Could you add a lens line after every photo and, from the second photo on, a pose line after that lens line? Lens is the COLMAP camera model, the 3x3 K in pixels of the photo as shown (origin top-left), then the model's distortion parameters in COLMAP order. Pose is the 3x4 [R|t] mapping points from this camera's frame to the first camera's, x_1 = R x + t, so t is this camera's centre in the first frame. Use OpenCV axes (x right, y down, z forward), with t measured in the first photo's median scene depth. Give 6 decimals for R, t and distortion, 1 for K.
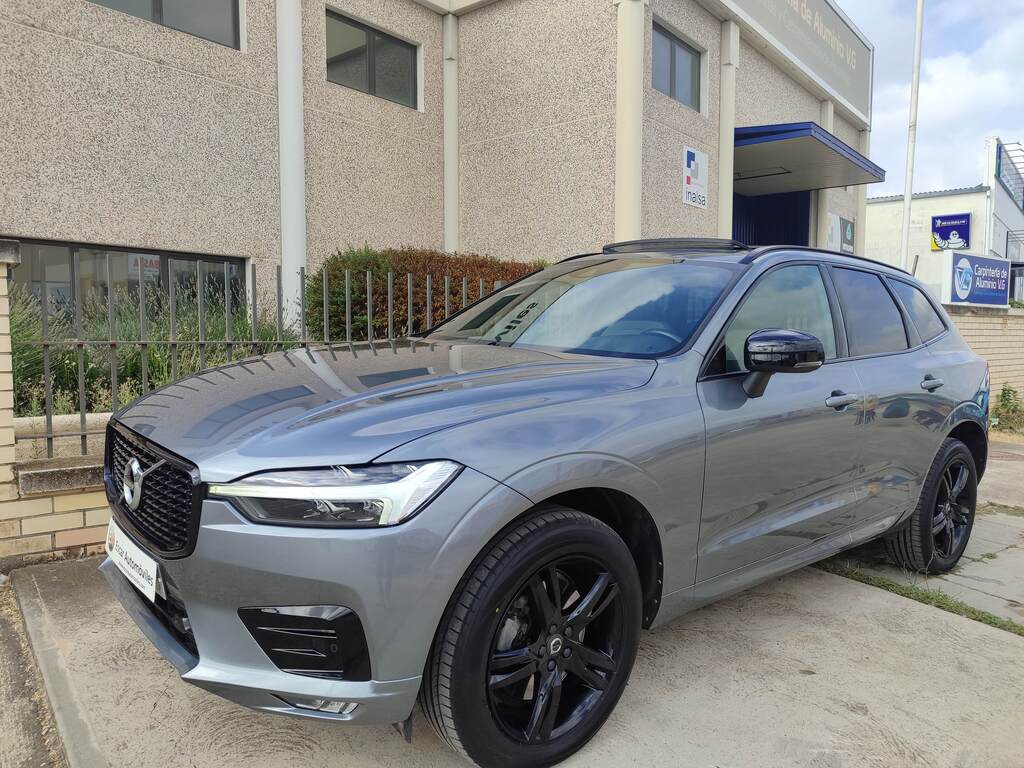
lens RADIAL K [[734.6, 0, 512.0], [0, 734.6, 384.0], [0, 0, 1]] dist [0.008857, -0.000345]
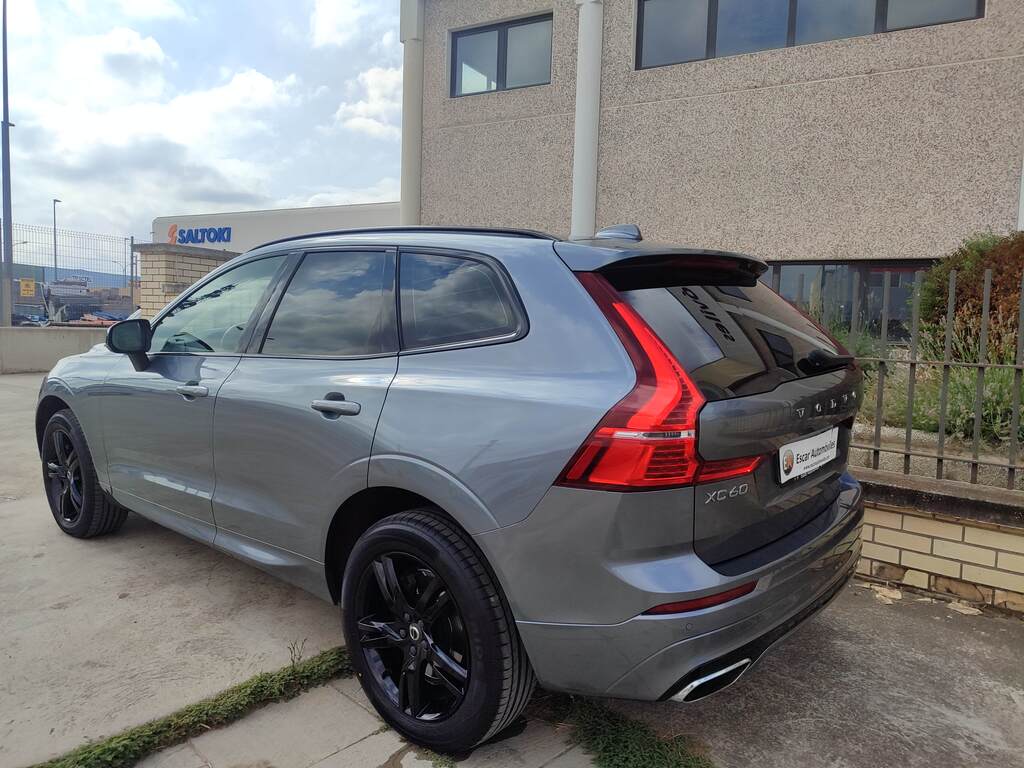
lens RADIAL K [[738.3, 0, 503.0], [0, 738.3, 384.1], [0, 0, 1]] dist [0.005573, -0.003112]
pose [[0.154410, 0.077927, -0.984929, 0.355862], [-0.100864, 0.992920, 0.062747, -0.021567], [0.982845, 0.089655, 0.161177, 0.293059]]
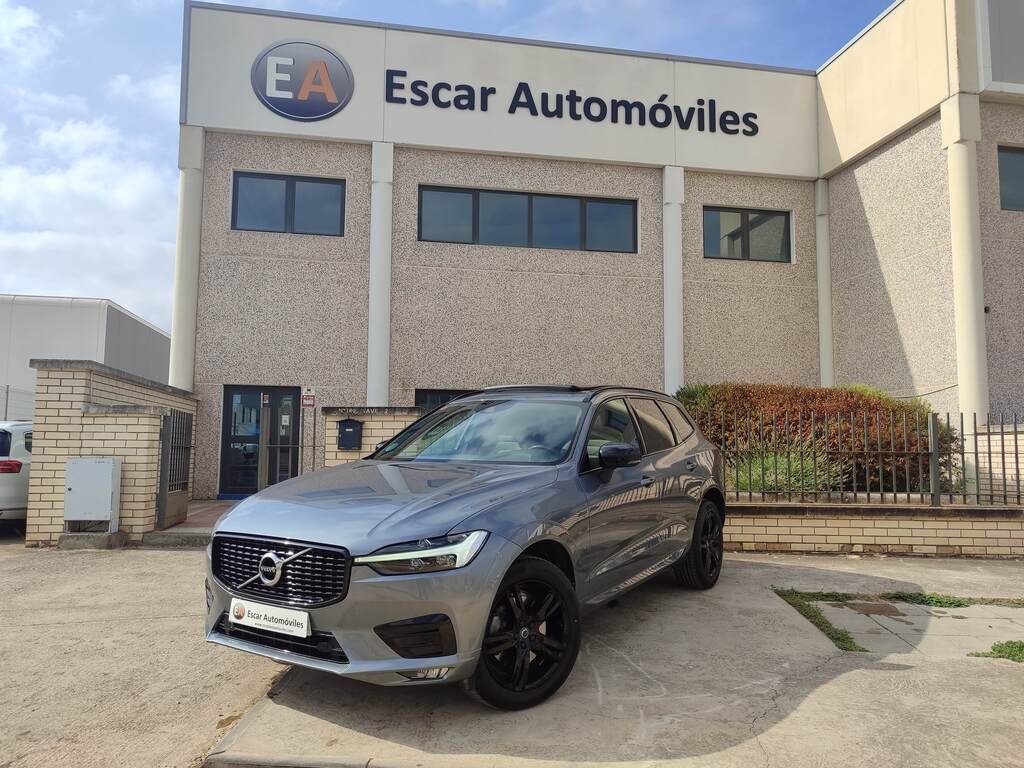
lens RADIAL K [[734.7, 0, 509.2], [0, 734.7, 388.3], [0, 0, 1]] dist [0.013514, -0.005551]
pose [[0.760909, -0.053857, -0.646620, 0.299876], [-0.048089, 0.989128, -0.138974, 0.019090], [0.647075, 0.136842, 0.750046, -0.173549]]
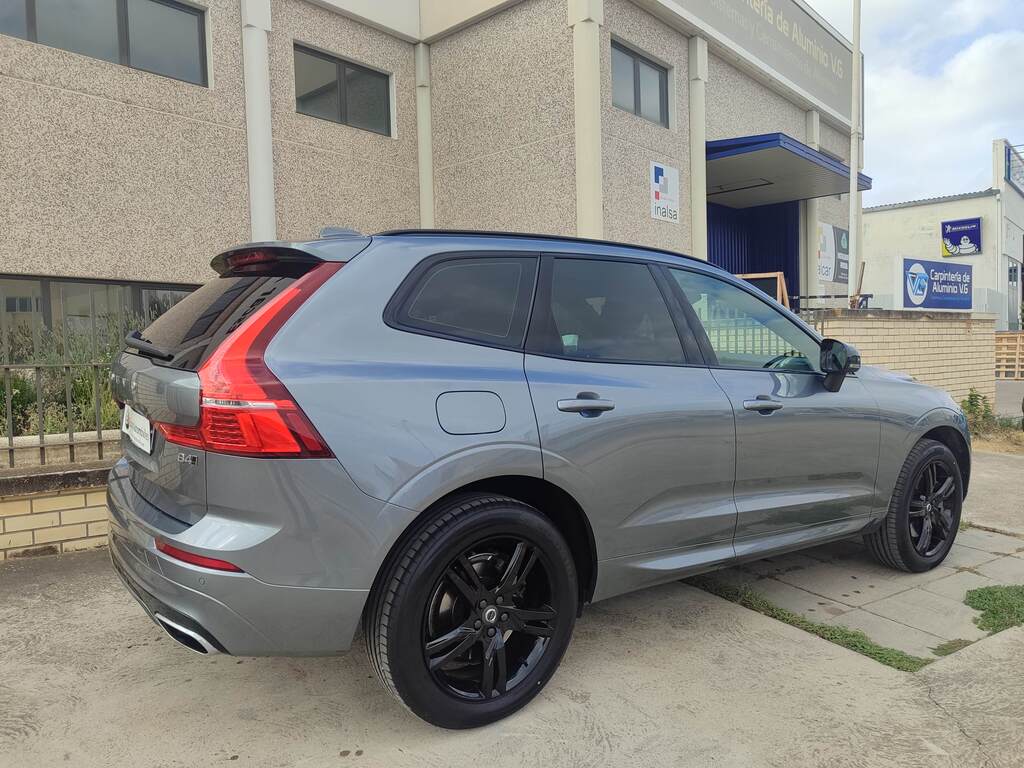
lens RADIAL K [[734.7, 0, 509.2], [0, 734.7, 388.3], [0, 0, 1]] dist [0.013514, -0.005551]
pose [[0.998631, -0.025195, -0.045839, 0.077507], [0.024189, 0.999457, -0.022363, 0.004621], [0.046378, 0.021224, 0.998698, -0.009199]]
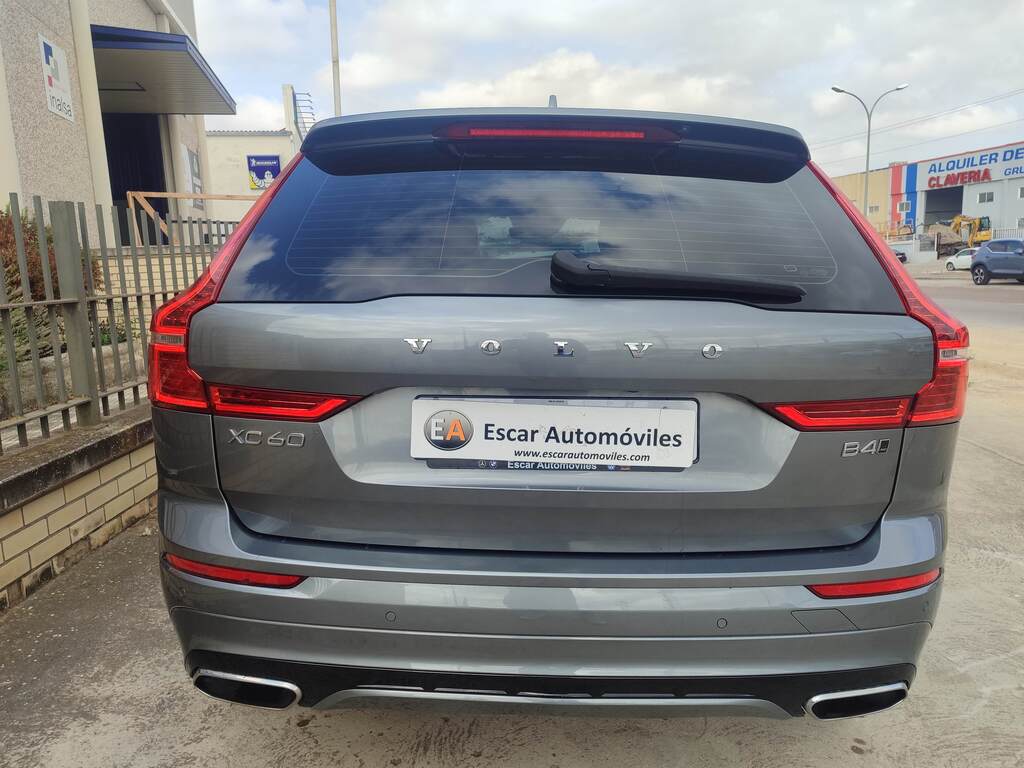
lens RADIAL K [[736.1, 0, 512.0], [0, 736.1, 384.0], [0, 0, 1]] dist [0.016213, -0.004058]
pose [[0.620853, -0.158128, 0.767814, -0.114933], [0.095122, 0.987404, 0.126436, -0.009797], [-0.778135, -0.005462, 0.628073, 0.113555]]
